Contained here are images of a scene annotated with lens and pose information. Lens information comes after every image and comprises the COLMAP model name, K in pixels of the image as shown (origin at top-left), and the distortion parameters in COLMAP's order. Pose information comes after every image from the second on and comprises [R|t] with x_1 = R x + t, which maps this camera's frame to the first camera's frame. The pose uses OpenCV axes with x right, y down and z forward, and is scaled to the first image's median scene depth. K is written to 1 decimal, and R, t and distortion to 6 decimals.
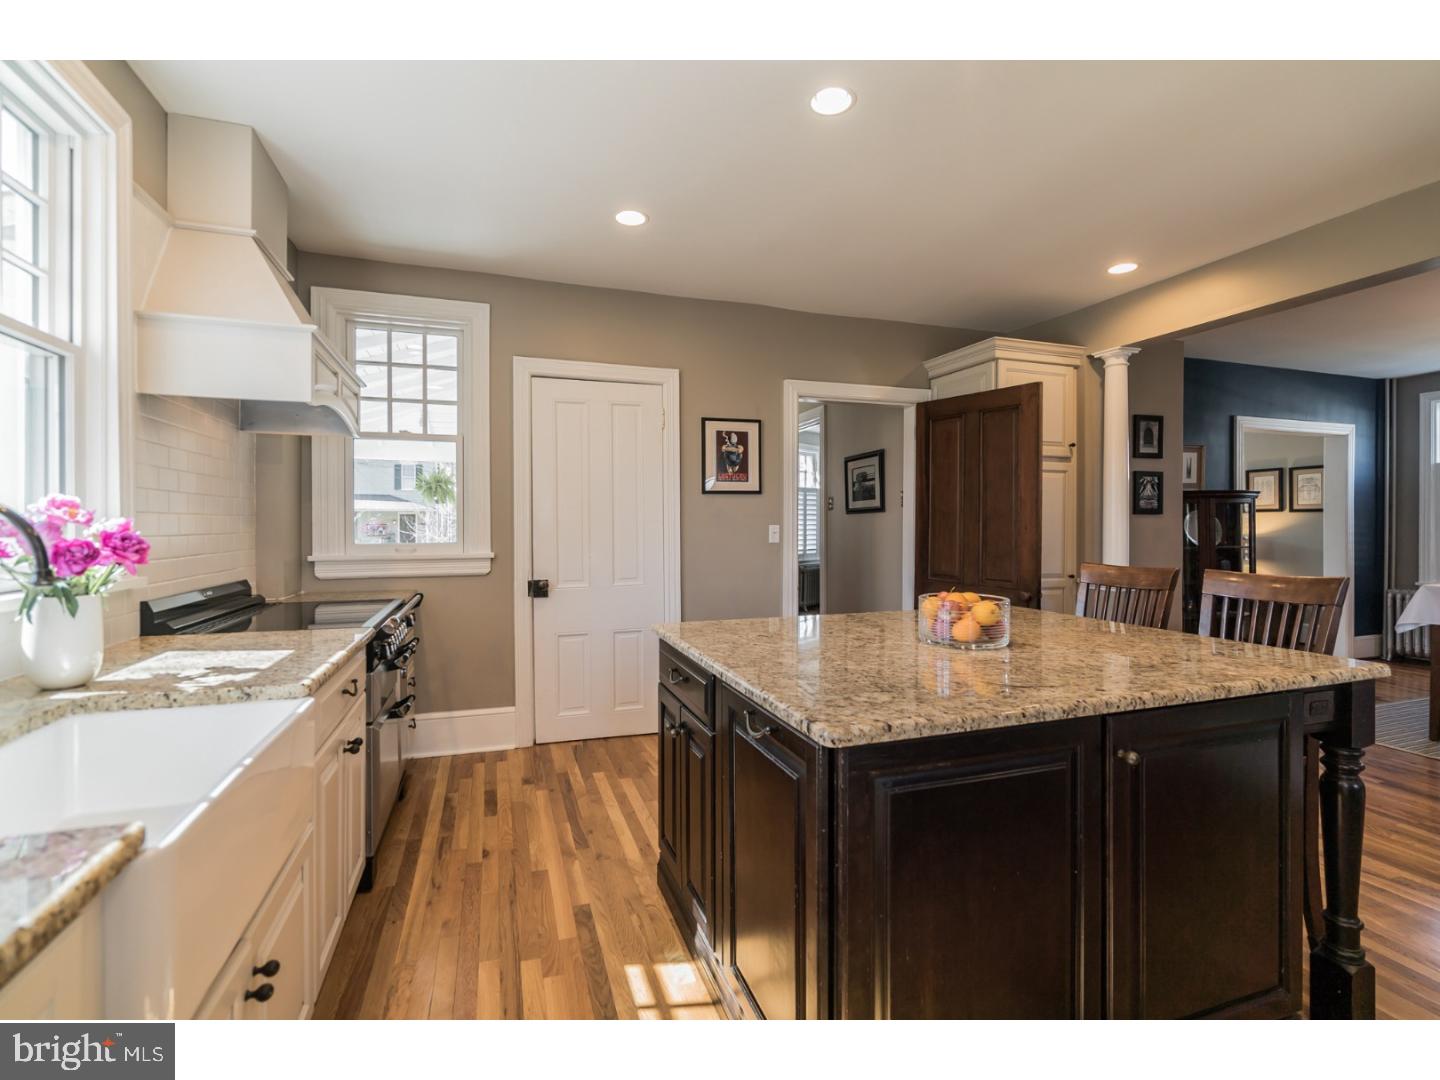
lens RADIAL K [[674.2, 0, 716.6], [0, 674.2, 531.6], [0, 0, 1]] dist [-0.001670, 0.000011]
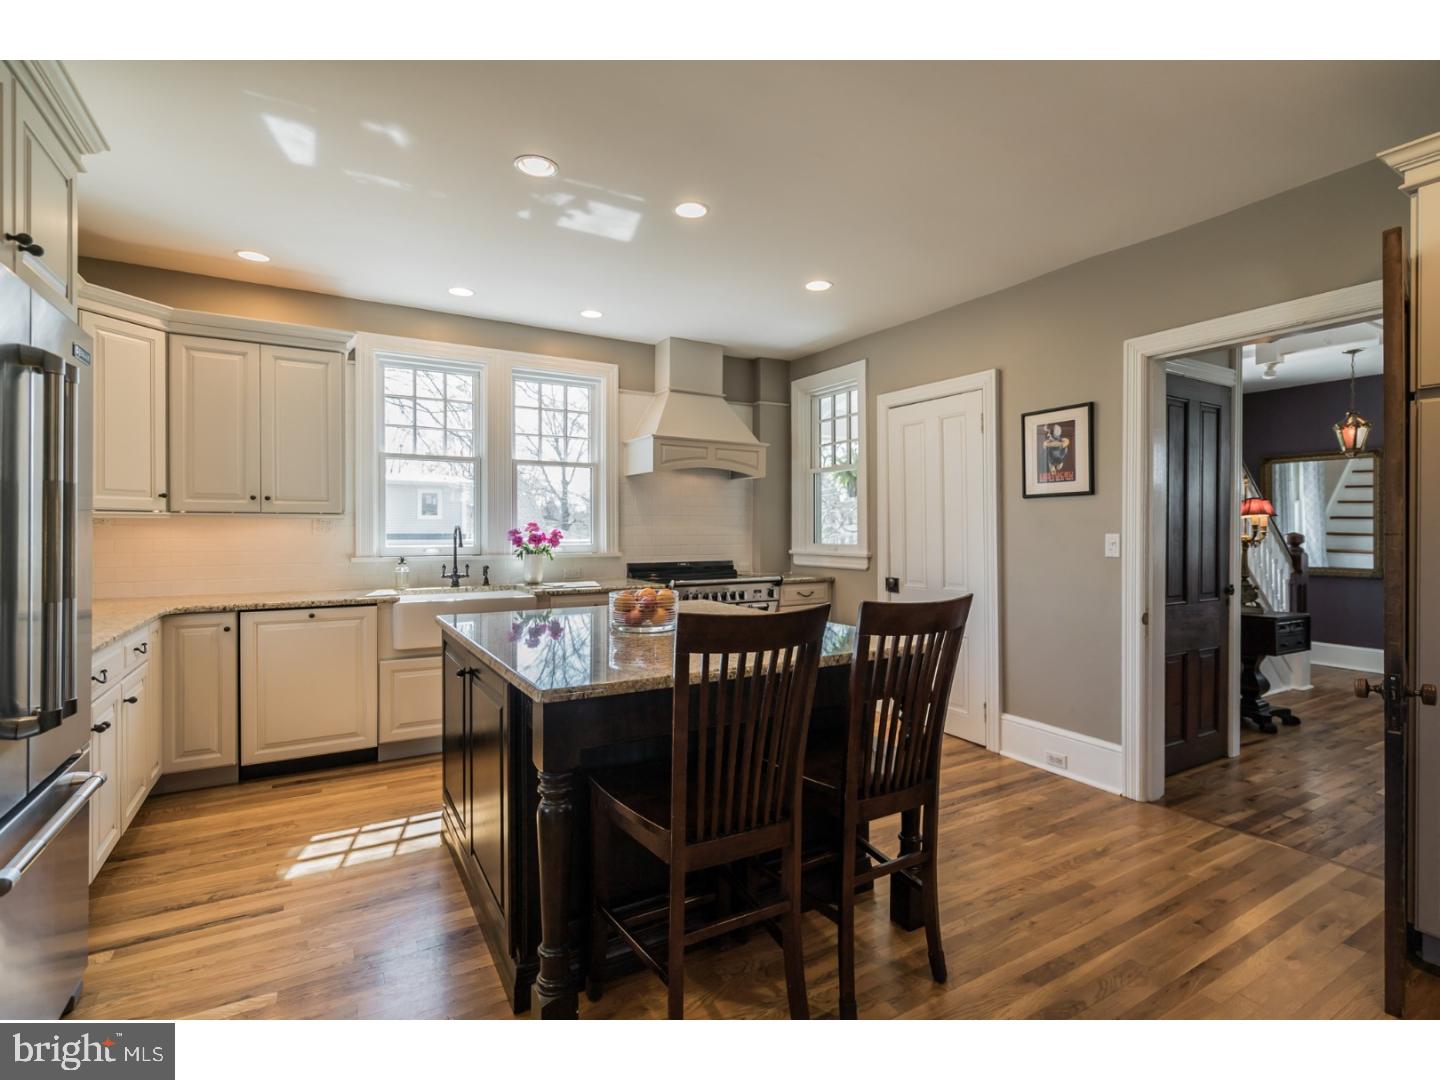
lens RADIAL K [[674.2, 0, 716.6], [0, 674.2, 531.7], [0, 0, 1]] dist [-0.001670, 0.000011]
pose [[0.212957, 0.009960, -0.977011, 0.763603], [-0.003167, 0.999950, 0.009504, -0.018673], [0.977057, 0.001070, 0.212978, 0.403402]]
